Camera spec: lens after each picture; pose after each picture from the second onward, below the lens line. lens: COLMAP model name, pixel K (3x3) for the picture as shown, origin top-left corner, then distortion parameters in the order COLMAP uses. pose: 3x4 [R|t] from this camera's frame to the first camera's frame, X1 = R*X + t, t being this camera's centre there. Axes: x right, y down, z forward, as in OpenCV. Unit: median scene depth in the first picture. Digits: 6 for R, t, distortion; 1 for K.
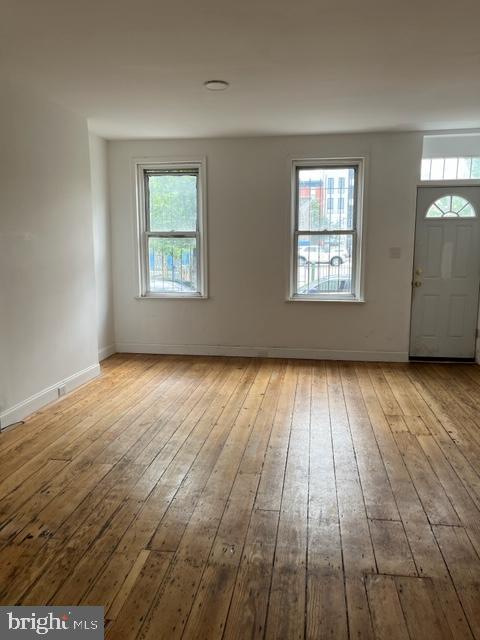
lens RADIAL K [[473.7, 0, 240.0], [0, 473.7, 320.0], [0, 0, 1]] dist [0.001720, -0.003150]
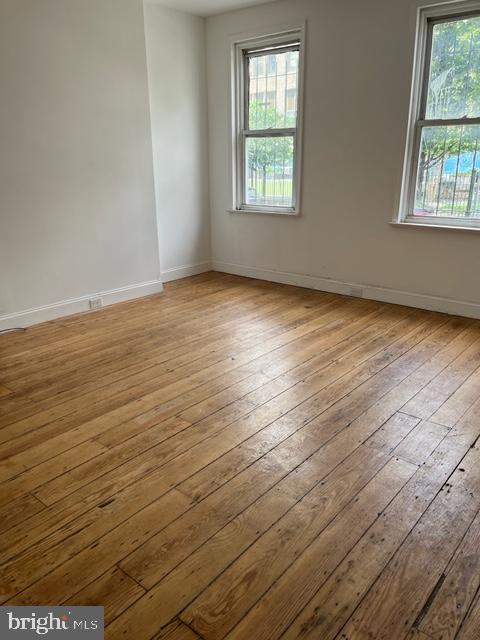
lens RADIAL K [[485.5, 0, 240.0], [0, 485.5, 320.0], [0, 0, 1]] dist [0.025973, -0.012501]
pose [[0.853458, 0.158541, -0.496462, 0.286601], [-0.070776, 0.979040, 0.190977, -0.022479], [0.516334, -0.127853, 0.846790, 0.227424]]
